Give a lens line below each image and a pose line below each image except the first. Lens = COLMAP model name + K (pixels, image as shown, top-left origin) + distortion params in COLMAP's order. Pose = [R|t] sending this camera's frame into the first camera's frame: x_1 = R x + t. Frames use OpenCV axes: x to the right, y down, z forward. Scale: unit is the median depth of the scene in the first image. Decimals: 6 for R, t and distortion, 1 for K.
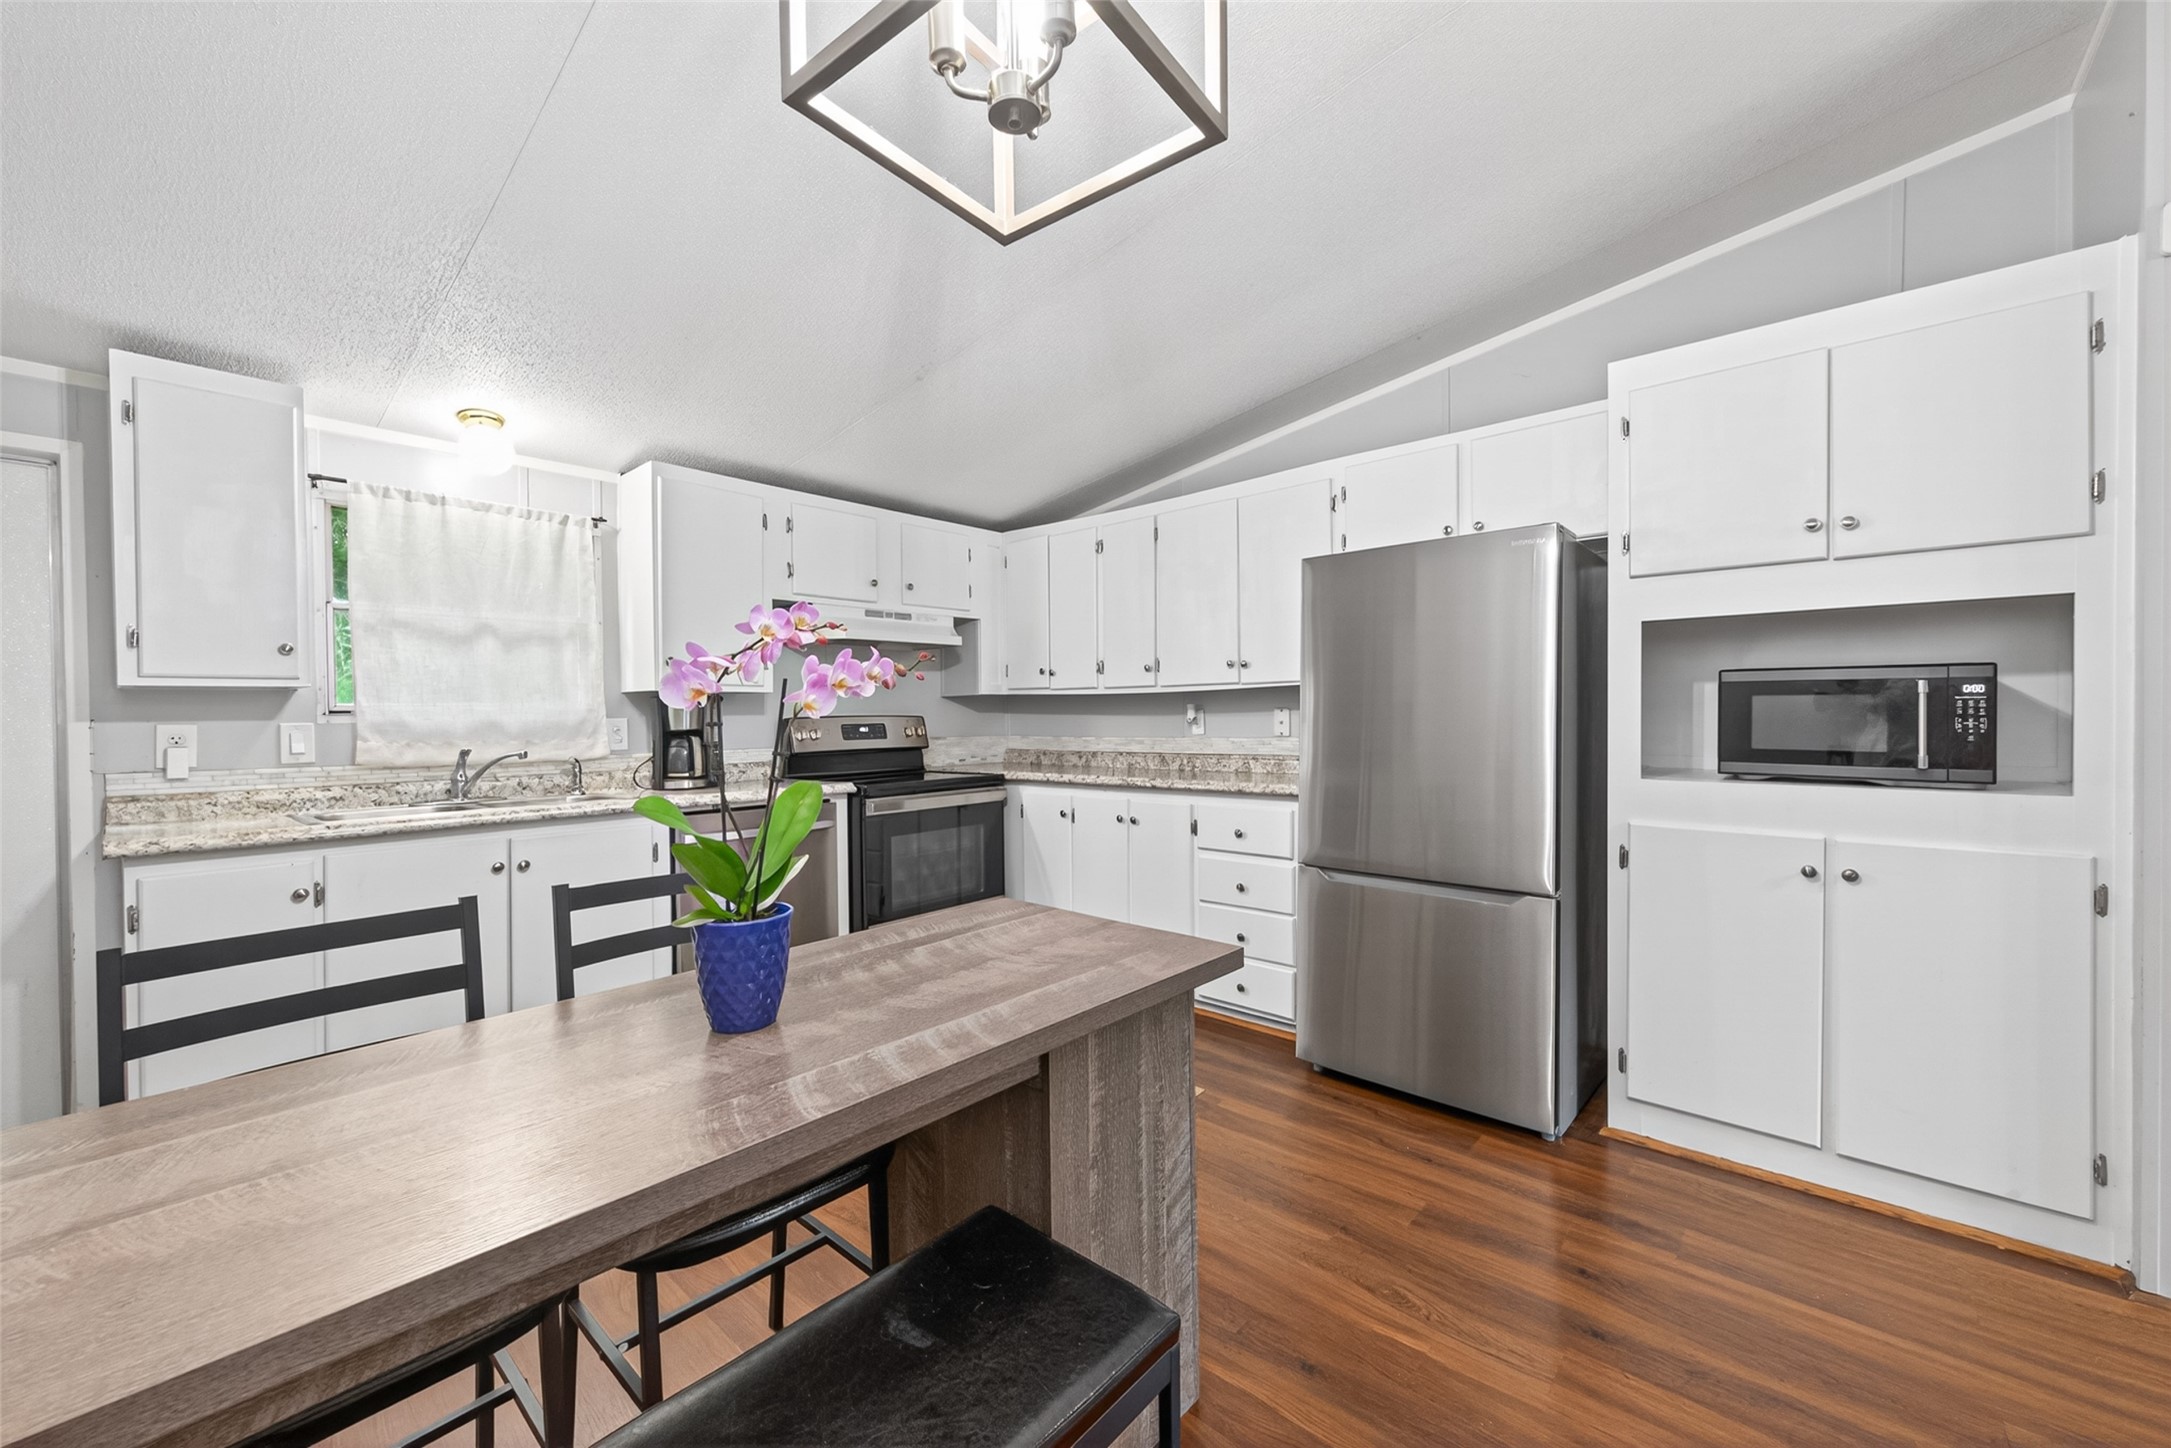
lens RADIAL K [[838.9, 0, 1085.5], [0, 838.9, 724.0], [0, 0, 1]] dist [-0.000277, -0.000101]
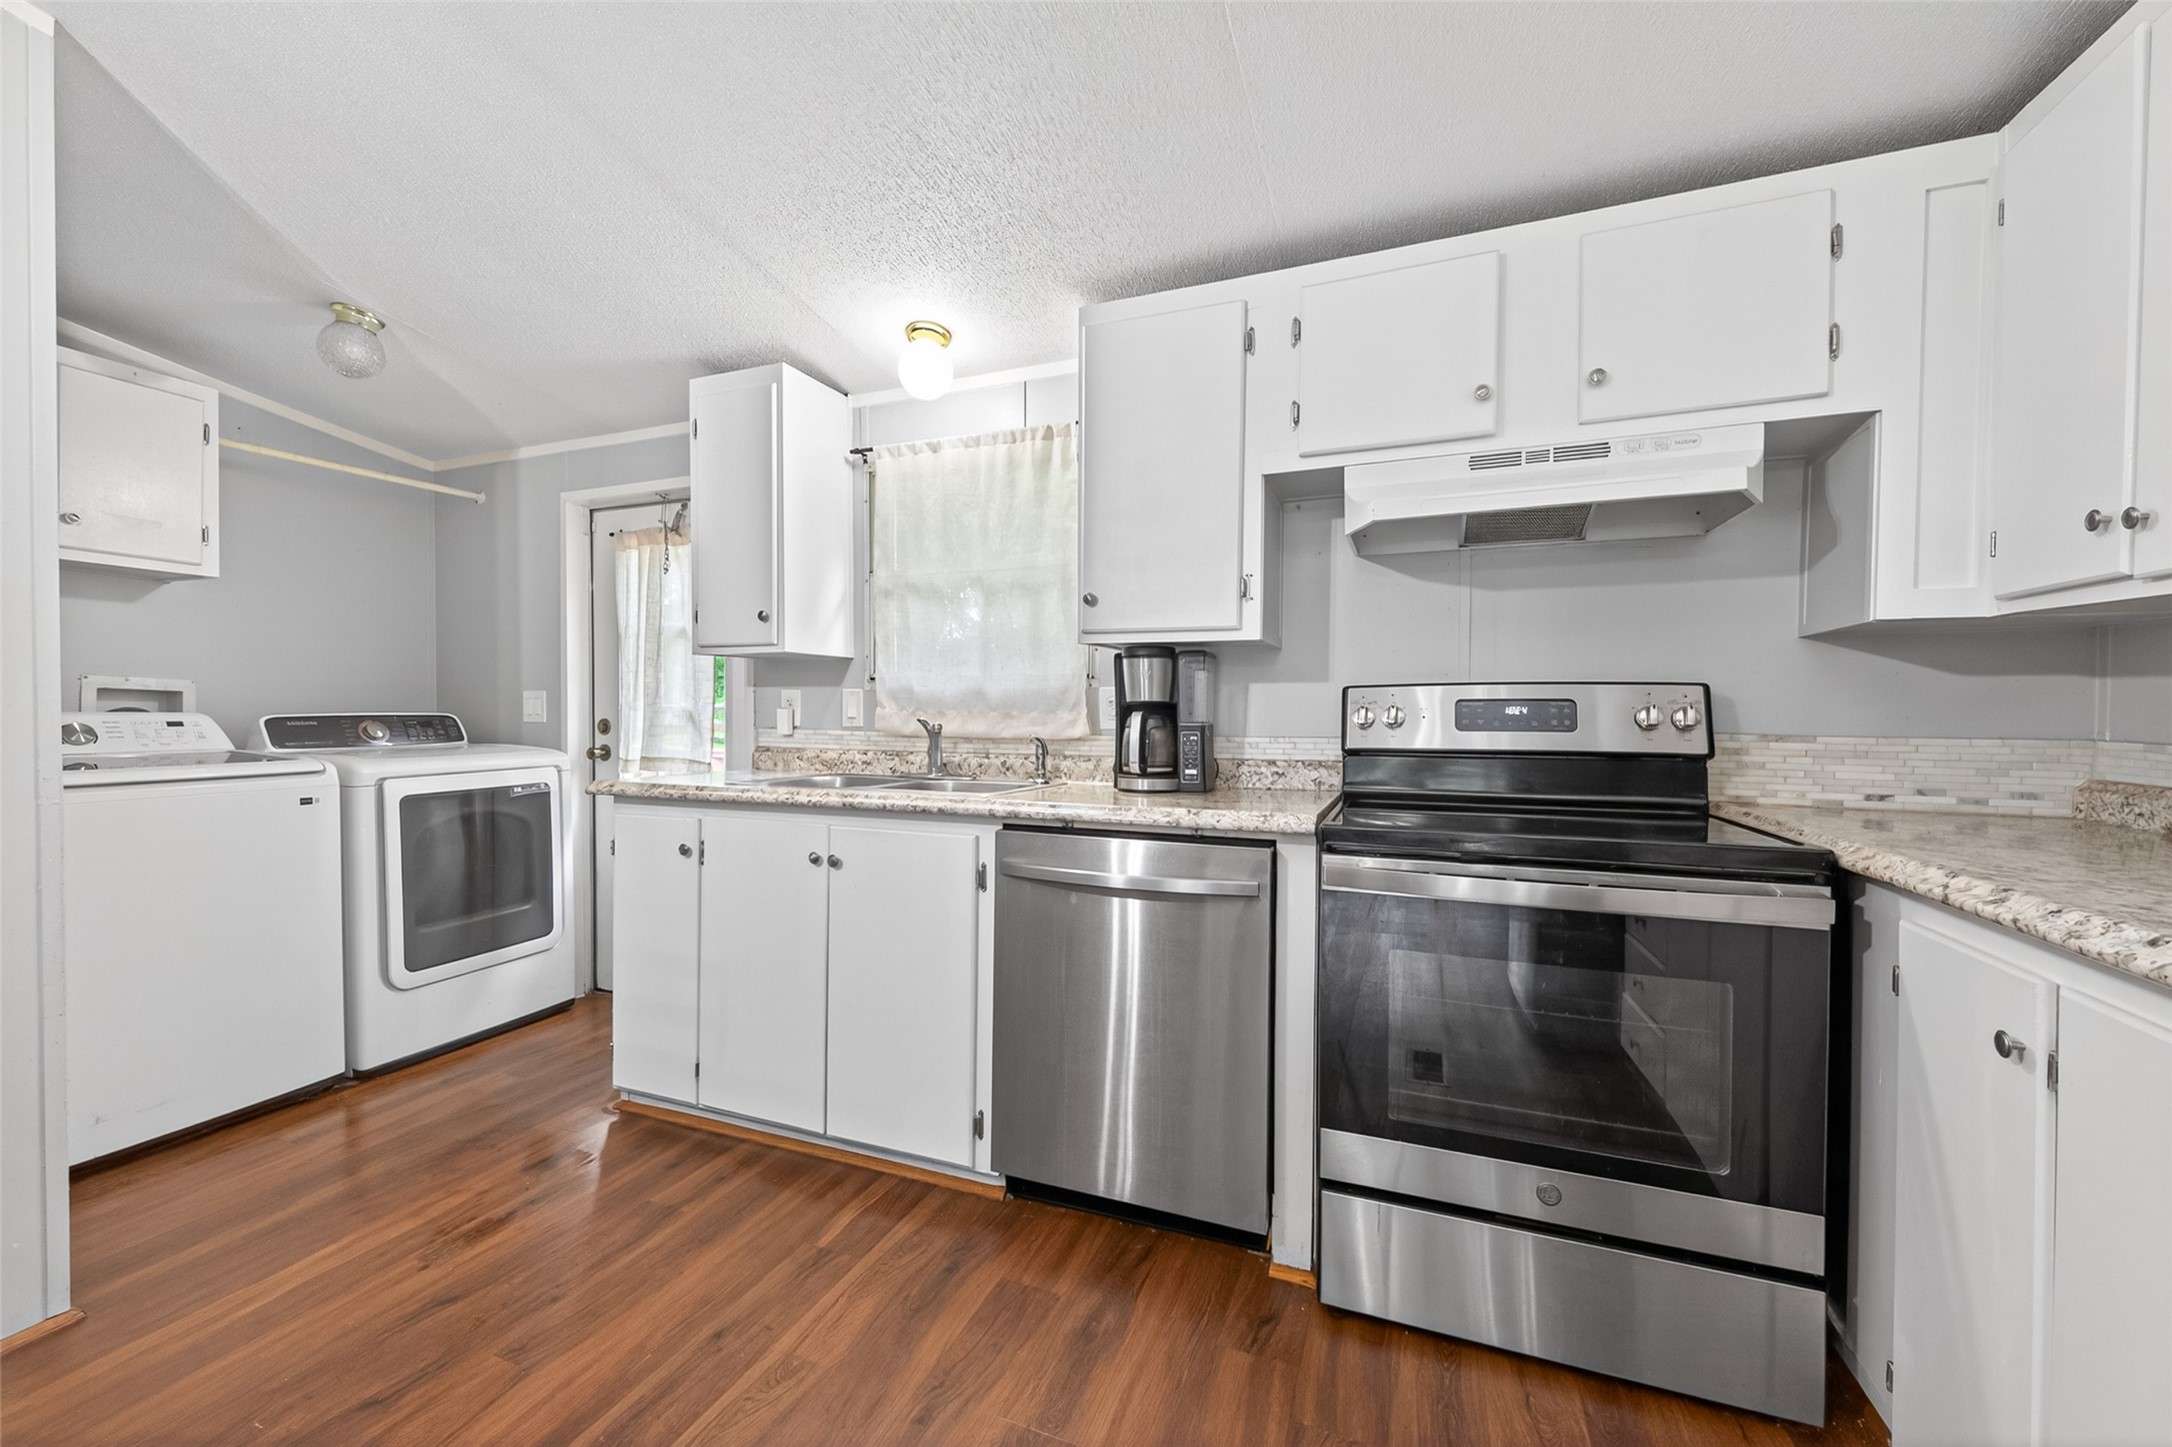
lens RADIAL K [[839.3, 0, 1086.0], [0, 839.3, 723.5], [0, 0, 1]] dist [-0.000277, -0.000101]
pose [[0.342487, 0.028116, -0.939102, 0.137916], [-0.019909, 0.999545, 0.022665, 0.010299], [0.939312, 0.010934, 0.342891, 0.770071]]
